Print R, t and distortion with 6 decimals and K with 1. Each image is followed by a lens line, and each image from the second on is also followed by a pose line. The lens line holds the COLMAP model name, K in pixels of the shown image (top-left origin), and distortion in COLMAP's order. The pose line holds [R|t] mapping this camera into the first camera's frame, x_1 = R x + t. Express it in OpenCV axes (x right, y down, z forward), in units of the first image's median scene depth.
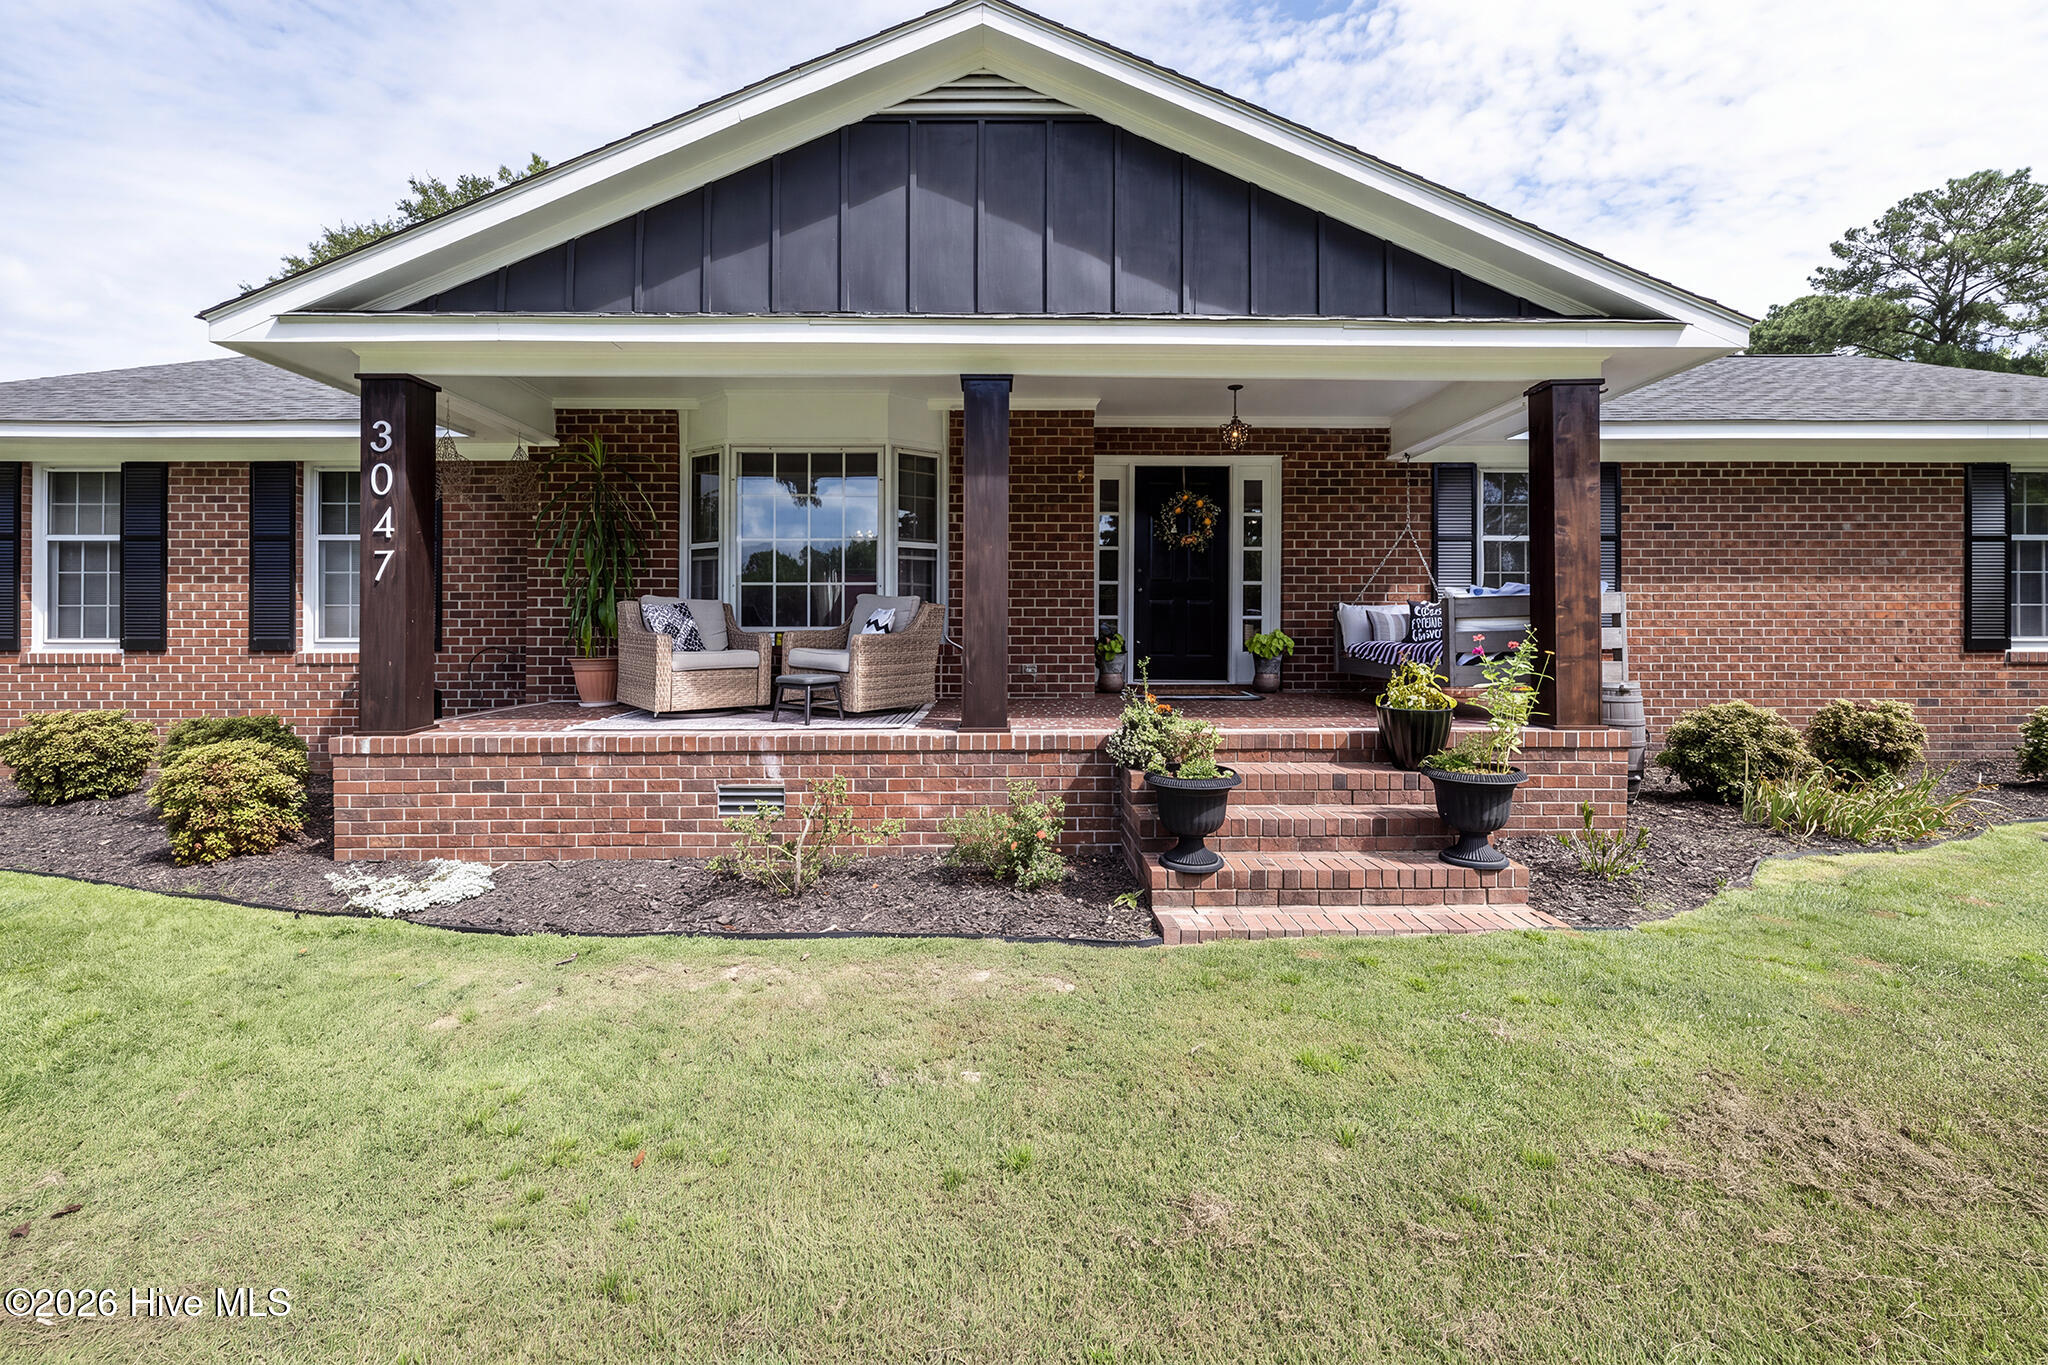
lens RADIAL K [[879.2, 0, 994.1], [0, 879.2, 627.6], [0, 0, 1]] dist [0.004586, -0.000084]
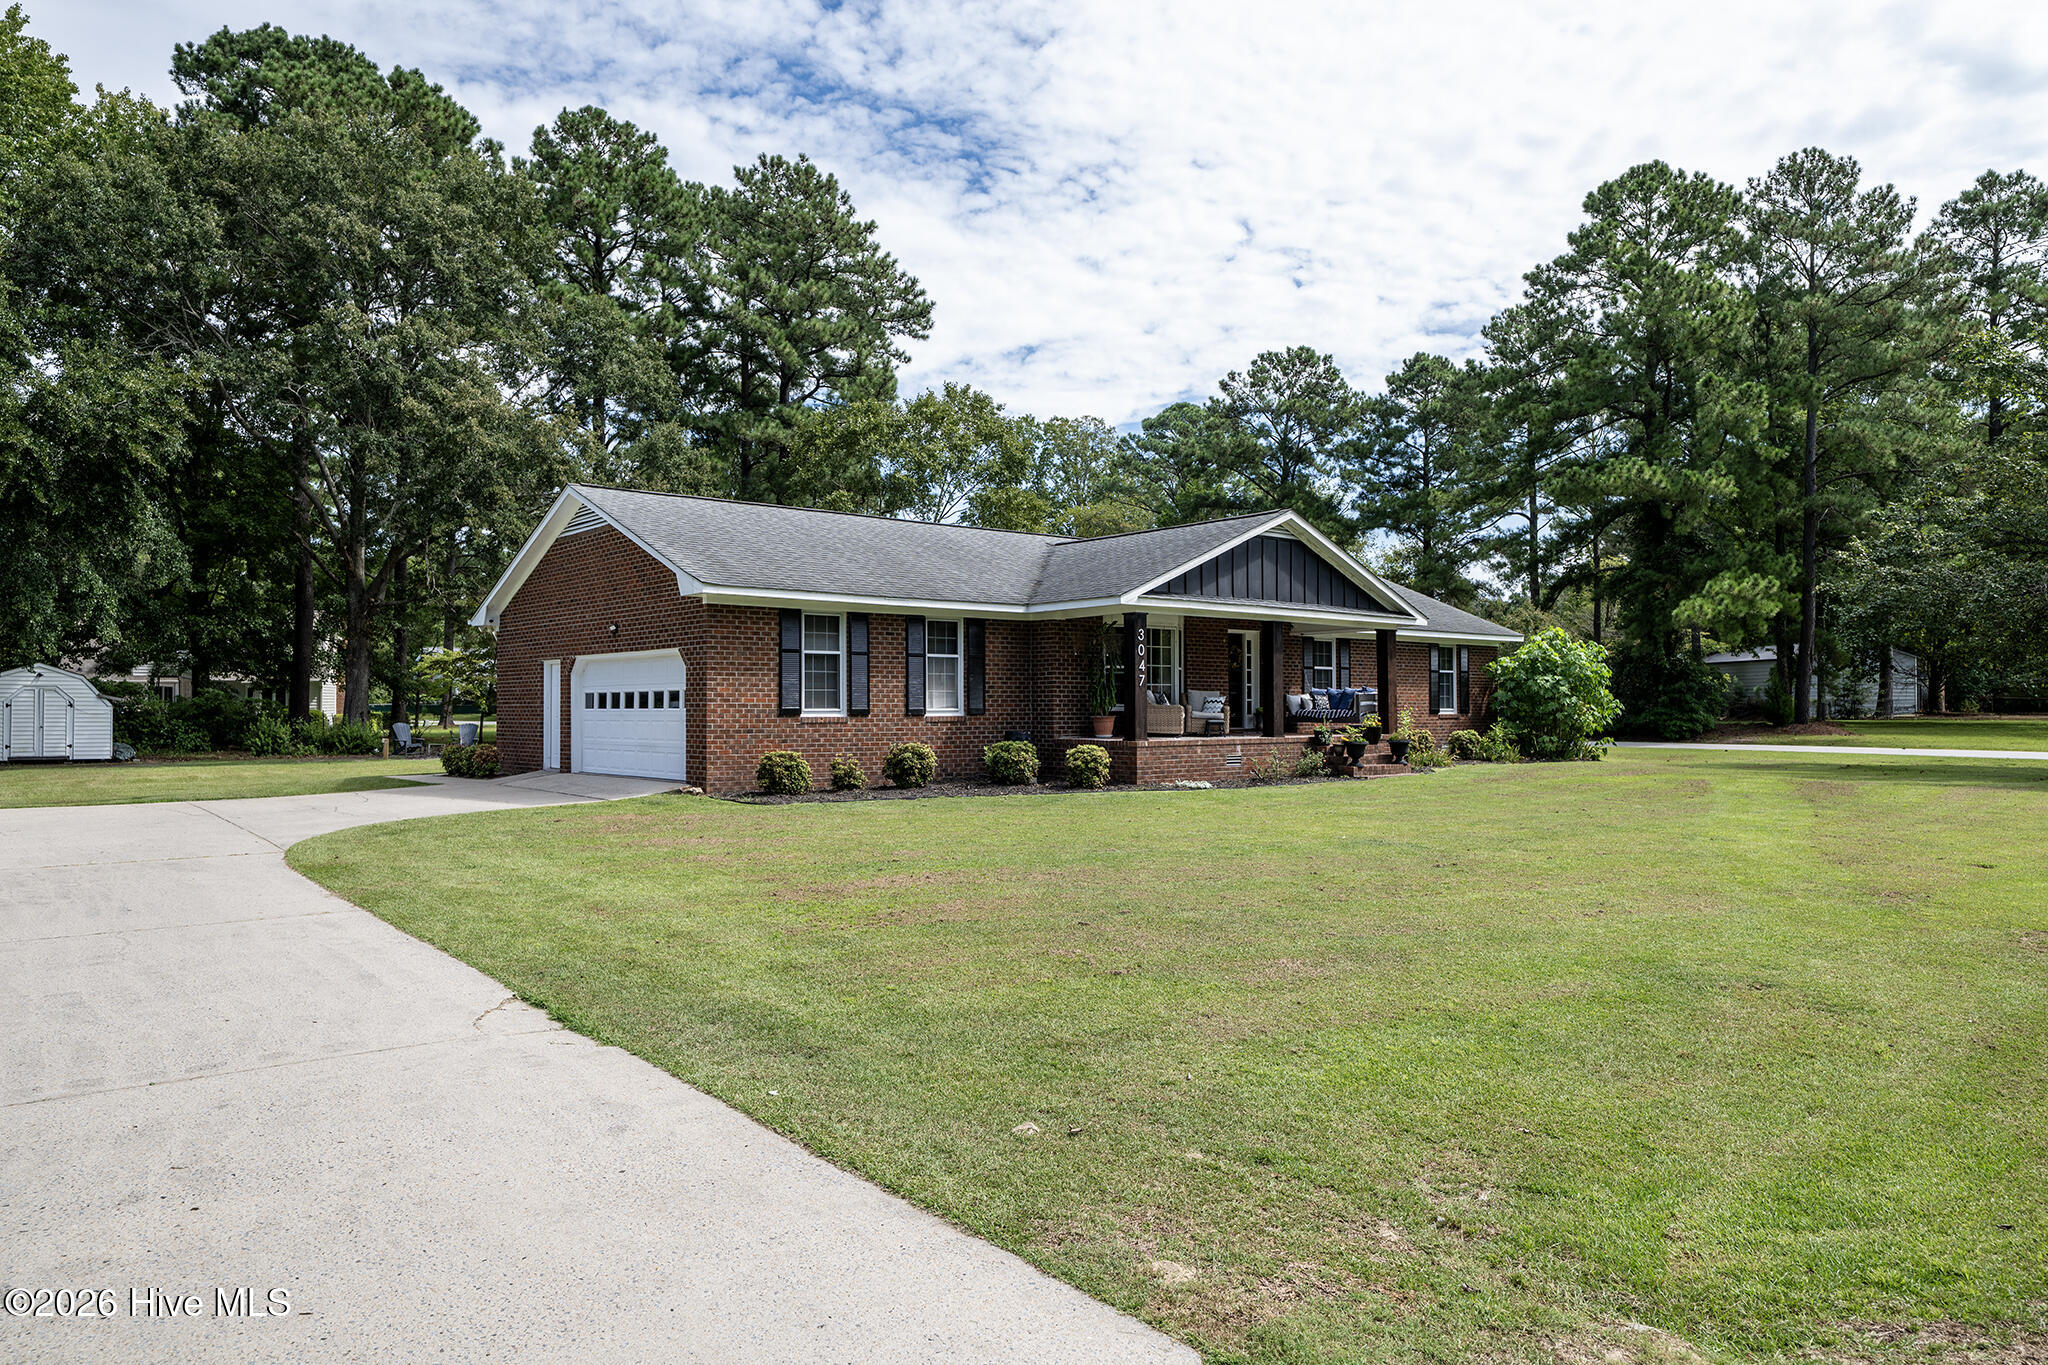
lens RADIAL K [[1435.9, 0, 1019.0], [0, 1435.9, 710.8], [0, 0, 1]] dist [0.002841, 0.002562]
pose [[0.763576, -0.000579, 0.645718, -2.670940], [0.002670, 0.999994, -0.002261, 0.024756], [-0.645713, 0.003451, 0.763572, -1.526344]]
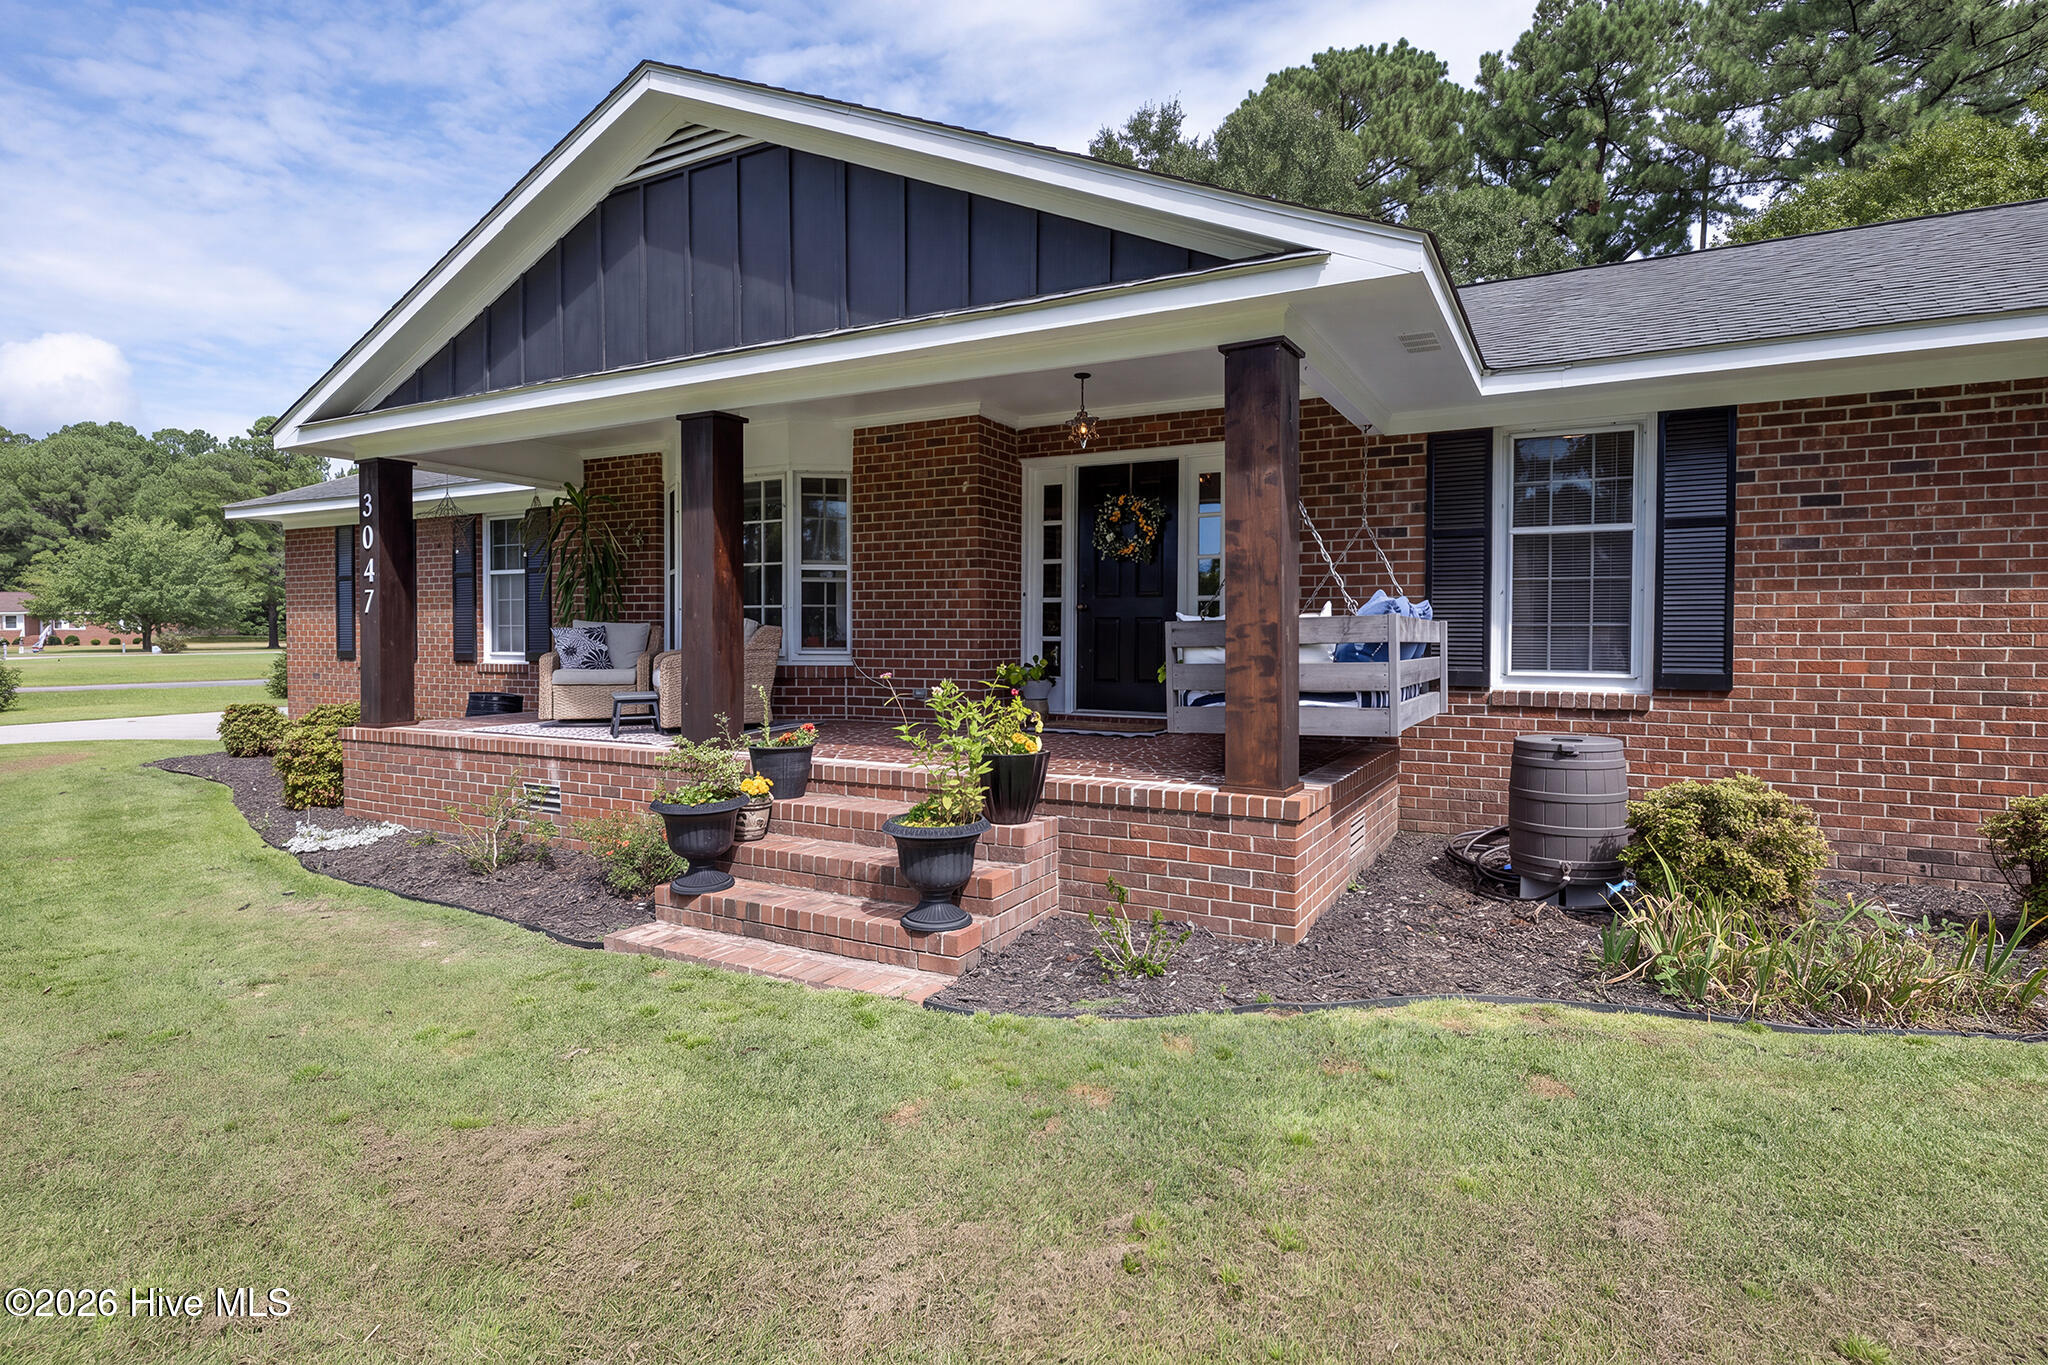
lens RADIAL K [[1029.8, 0, 1009.4], [0, 1029.8, 662.2], [0, 0, 1]] dist [0.003230, 0.001008]
pose [[0.874644, 0.015411, -0.484520, 0.618010], [-0.004559, 0.999712, 0.023569, -0.013055], [0.484744, -0.018406, 0.874462, 0.065336]]
